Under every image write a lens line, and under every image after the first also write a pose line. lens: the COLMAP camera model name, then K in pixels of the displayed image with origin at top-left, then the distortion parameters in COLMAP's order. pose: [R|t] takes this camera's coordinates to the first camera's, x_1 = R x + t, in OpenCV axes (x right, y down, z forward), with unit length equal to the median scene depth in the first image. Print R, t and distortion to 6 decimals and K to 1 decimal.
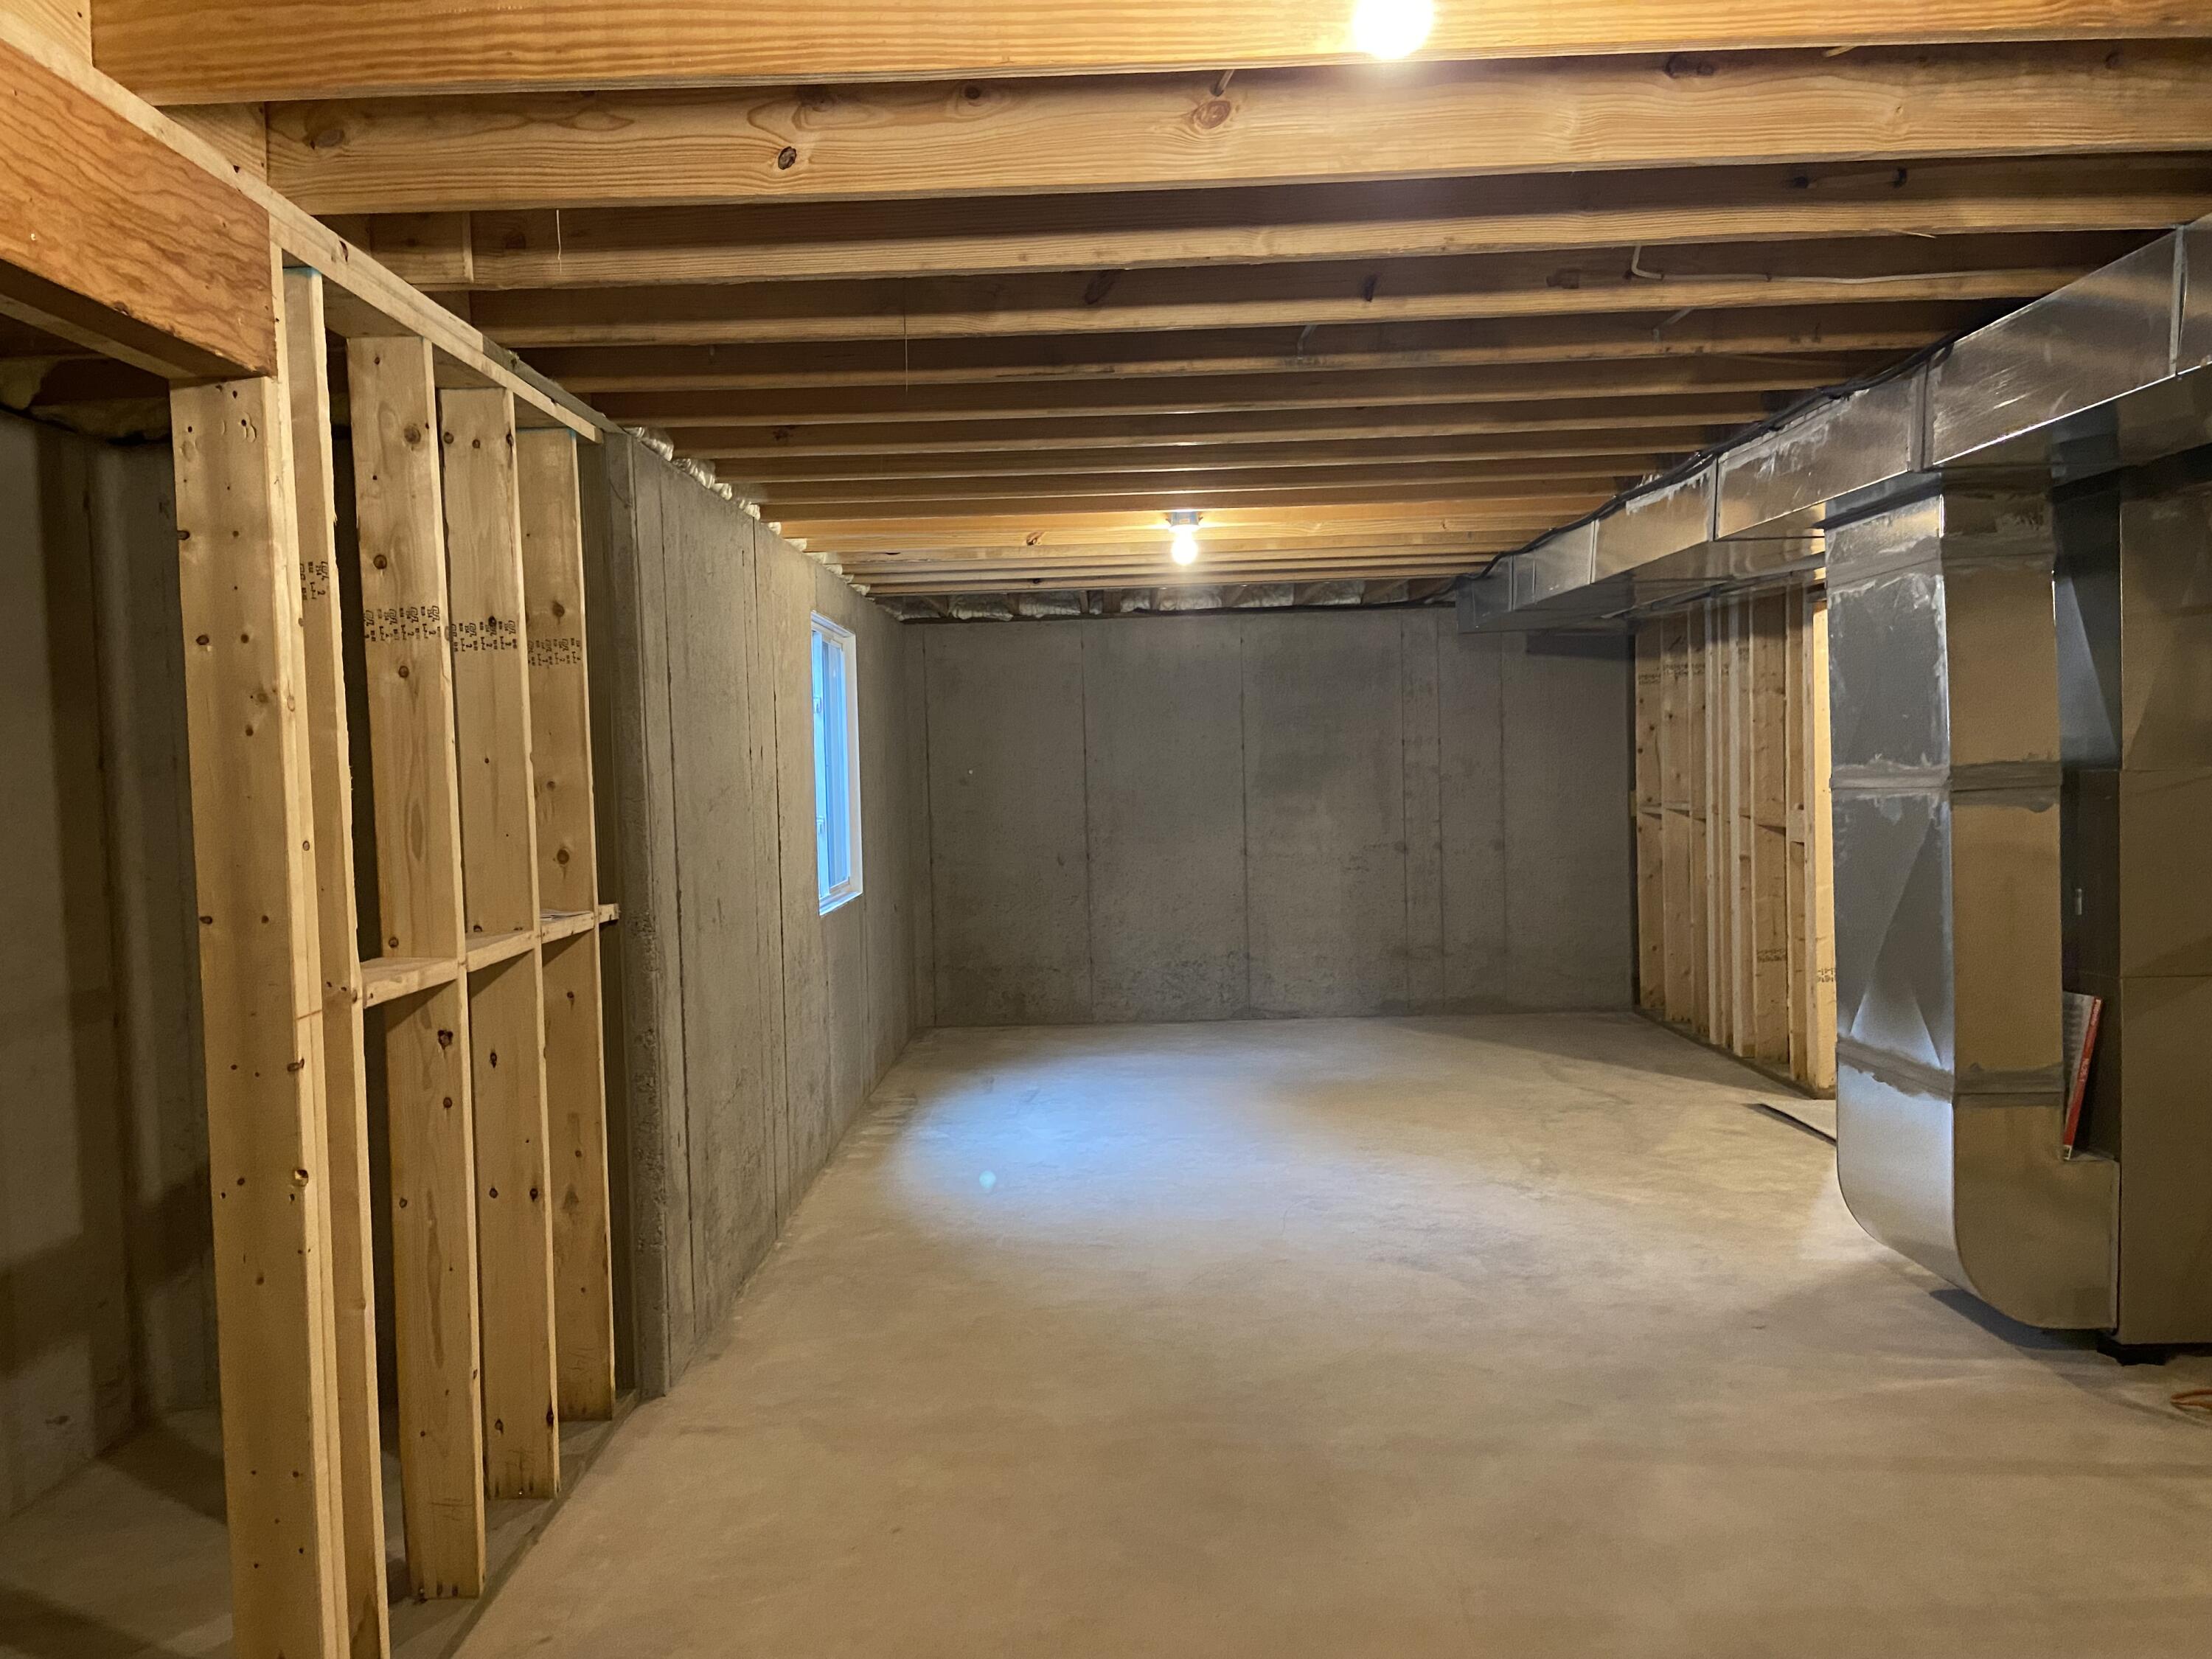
lens RADIAL K [[1667.2, 0, 1101.2], [0, 1667.2, 830.2], [0, 0, 1]] dist [0.069158, -0.063595]
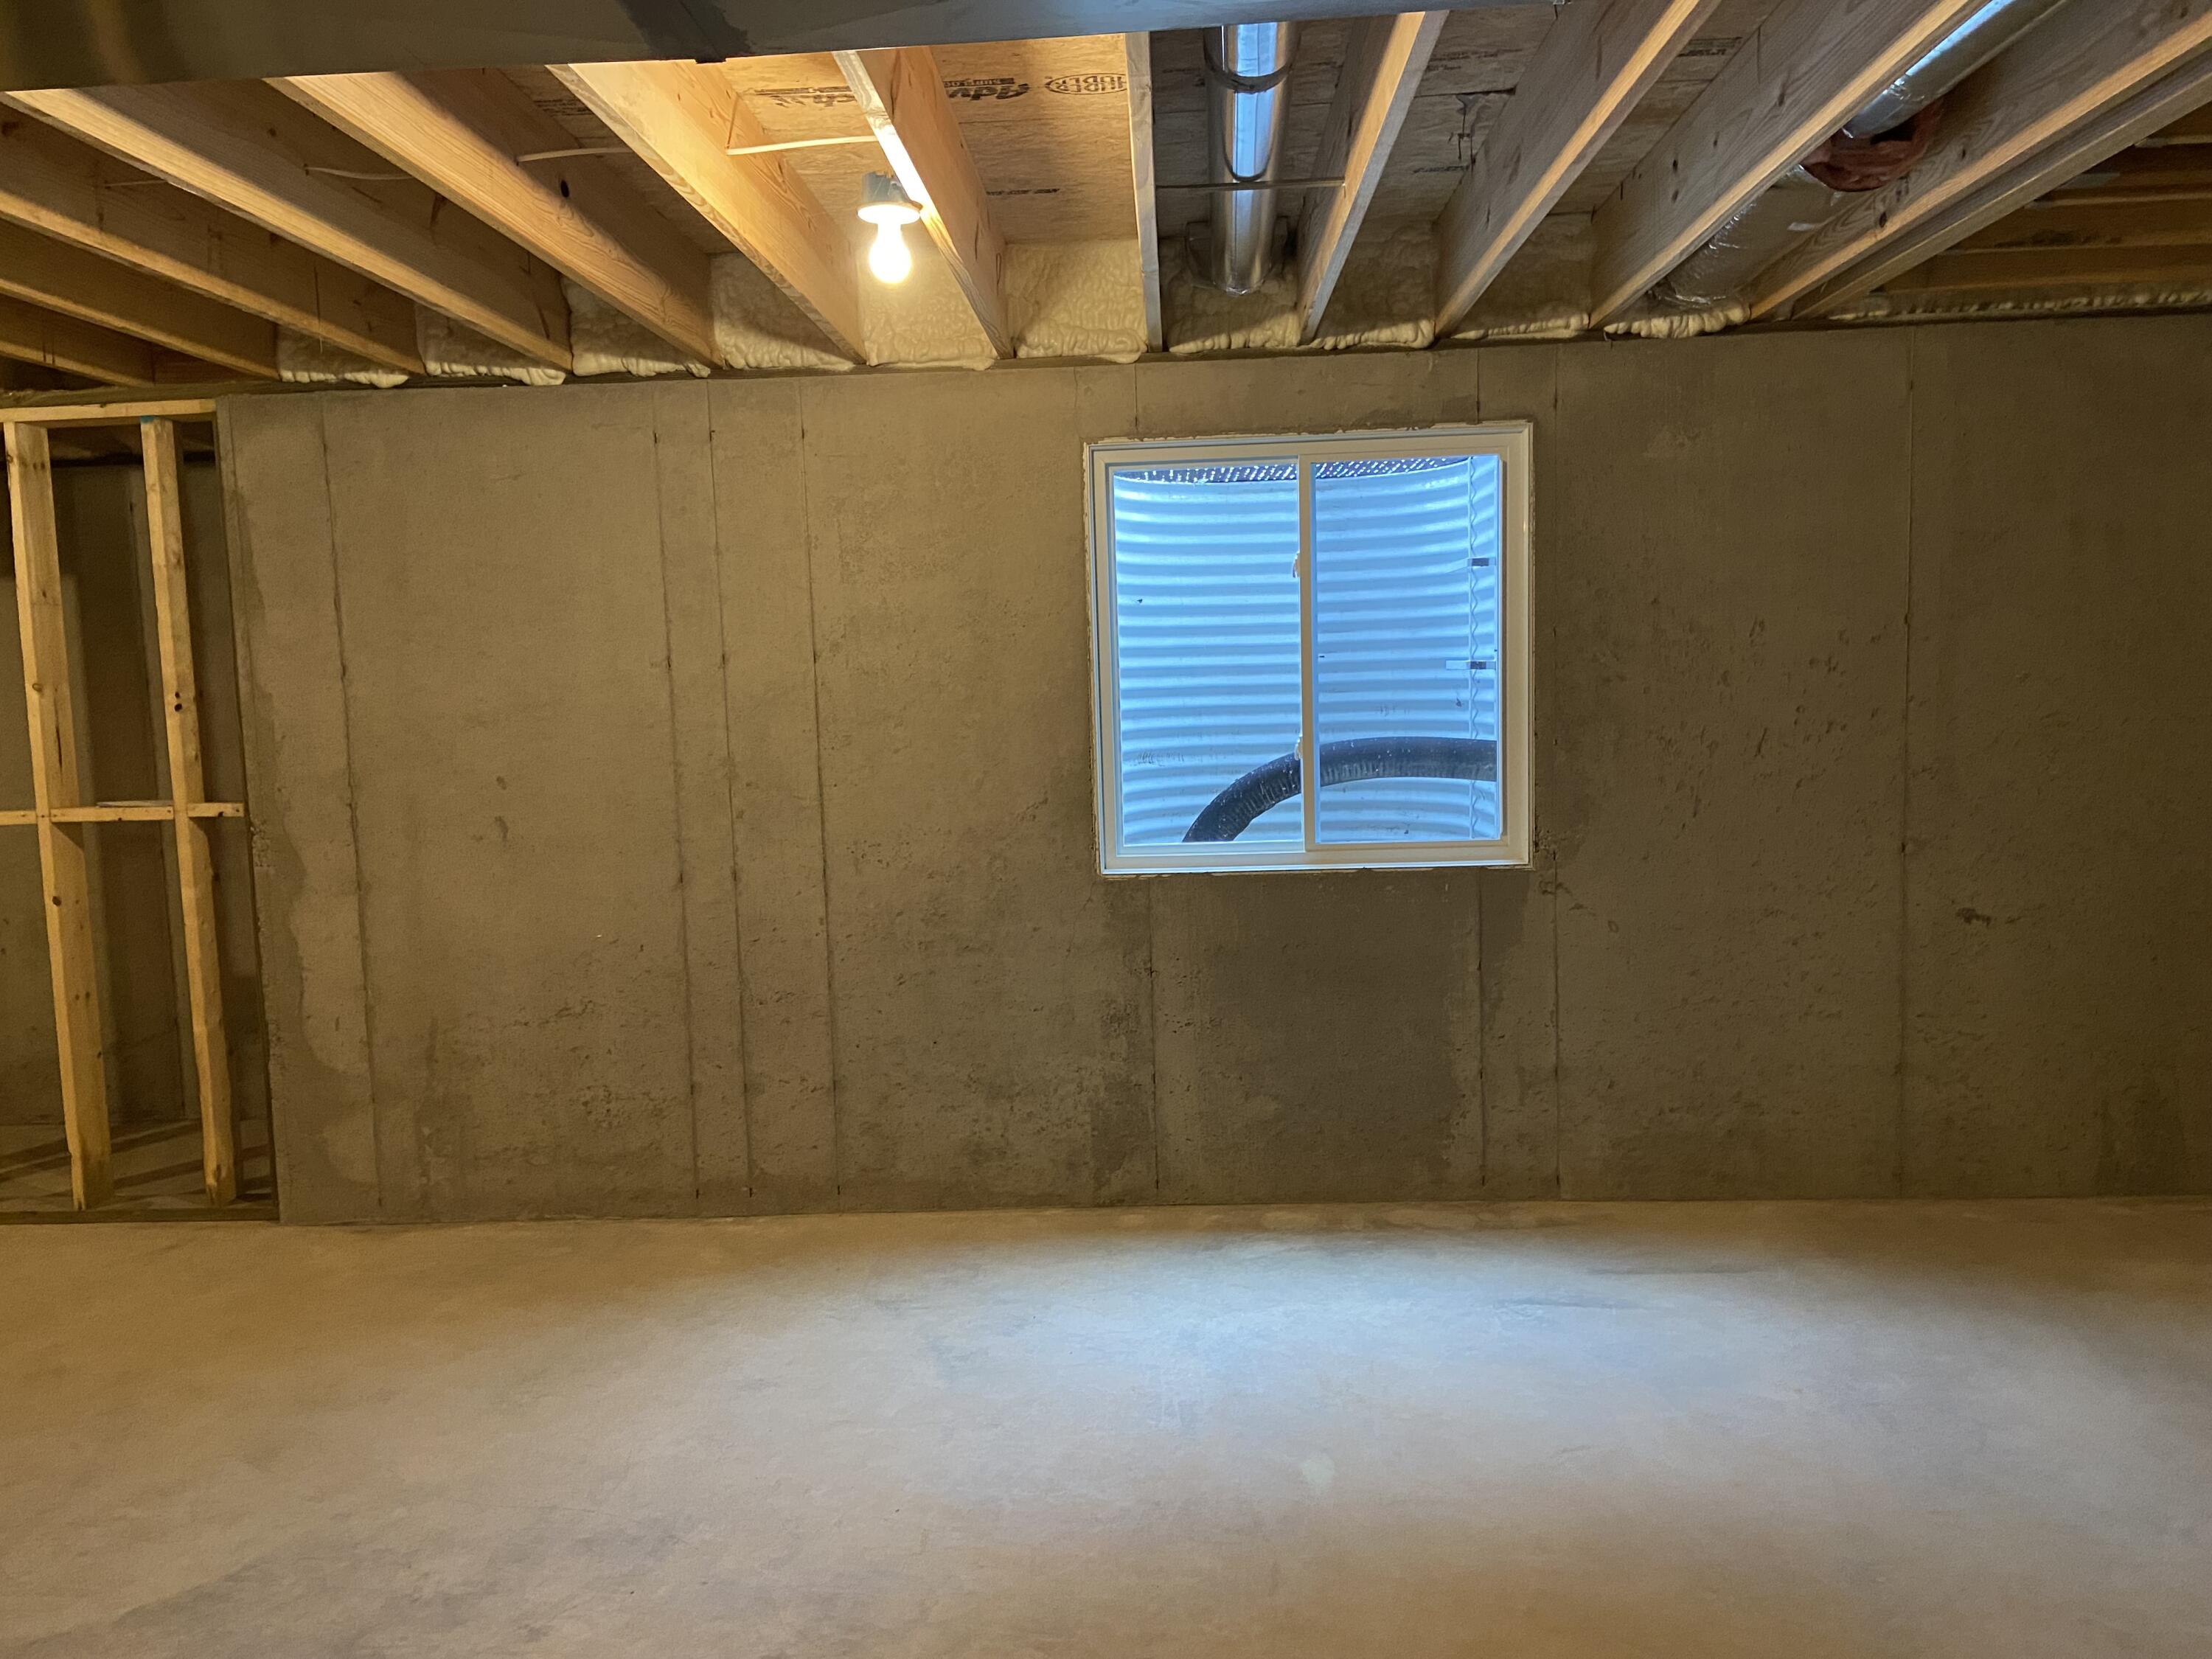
lens RADIAL K [[1667.2, 0, 1102.1], [0, 1667.2, 832.1], [0, 0, 1]] dist [0.069158, -0.063595]
pose [[-0.040985, 0.120431, -0.991875, 0.679104], [-0.009089, 0.992623, 0.120898, -0.067031], [0.999118, 0.013970, -0.039588, 1.284485]]
